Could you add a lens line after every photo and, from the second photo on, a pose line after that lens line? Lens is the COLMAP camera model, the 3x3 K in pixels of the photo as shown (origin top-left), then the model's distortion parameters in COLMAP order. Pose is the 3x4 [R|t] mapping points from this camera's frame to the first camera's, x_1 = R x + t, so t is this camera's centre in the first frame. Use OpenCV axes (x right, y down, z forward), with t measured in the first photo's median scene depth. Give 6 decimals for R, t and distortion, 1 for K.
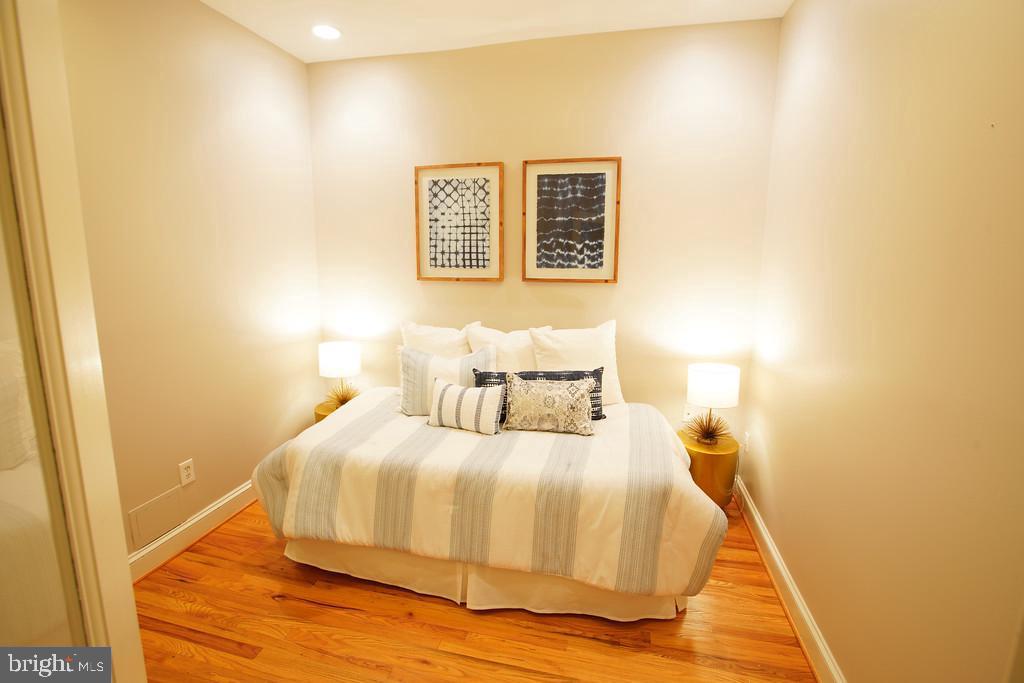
lens RADIAL K [[468.7, 0, 510.1], [0, 468.7, 339.5], [0, 0, 1]] dist [-0.023581, 0.000772]
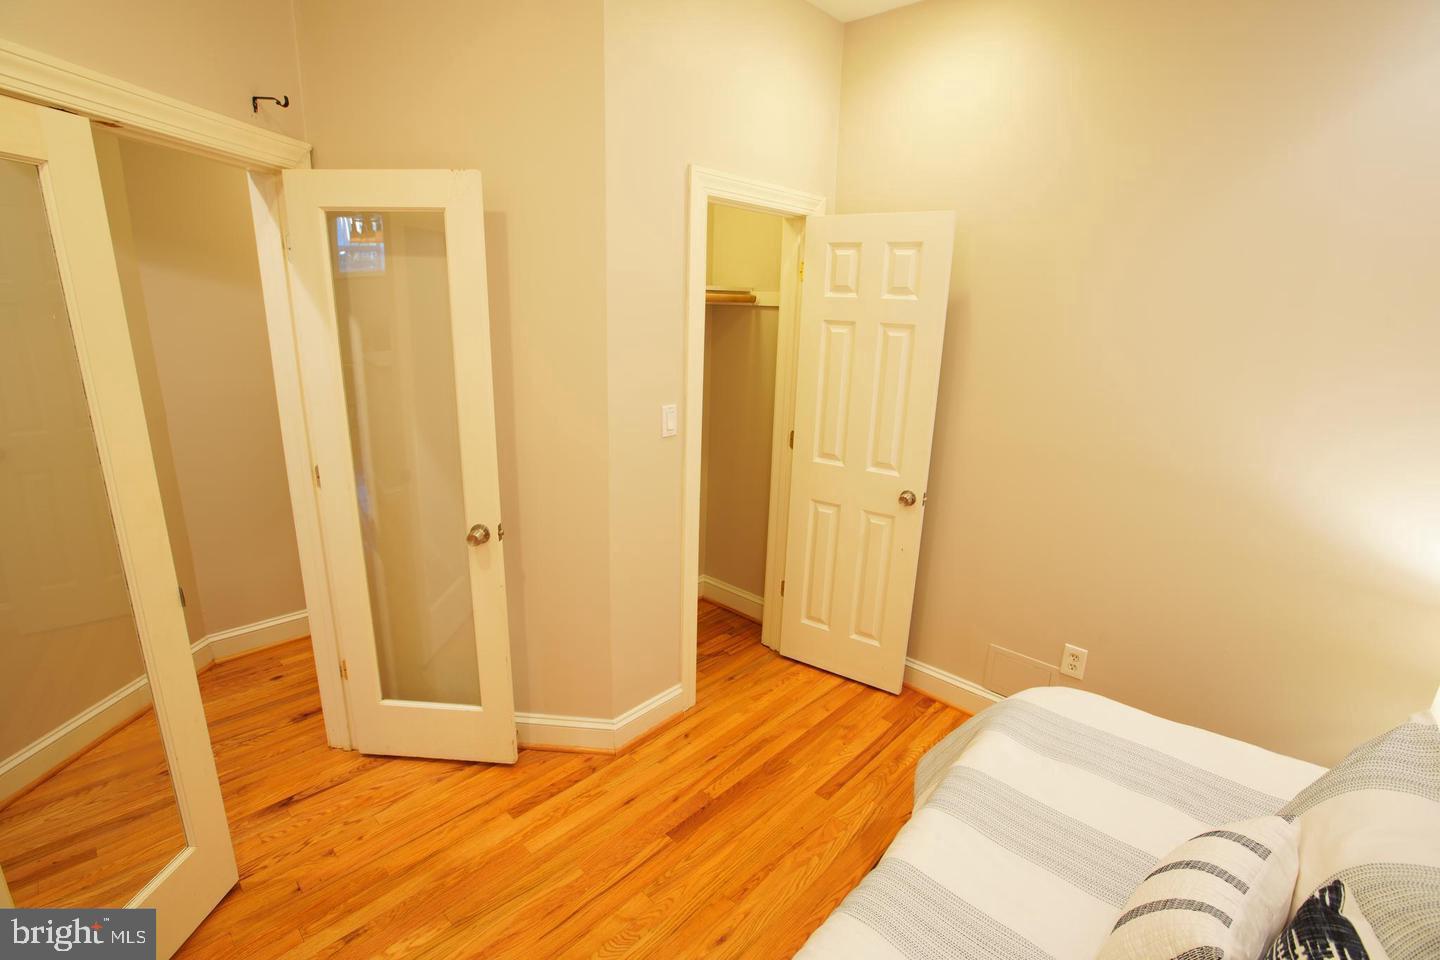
lens RADIAL K [[674.4, 0, 722.7], [0, 674.4, 482.4], [0, 0, 1]] dist [-0.005035, 0.001420]
pose [[-0.489898, 0.200066, -0.848512, 0.534419], [-0.195729, 0.923221, 0.330687, -0.279105], [0.849523, 0.328081, -0.413126, 1.165881]]
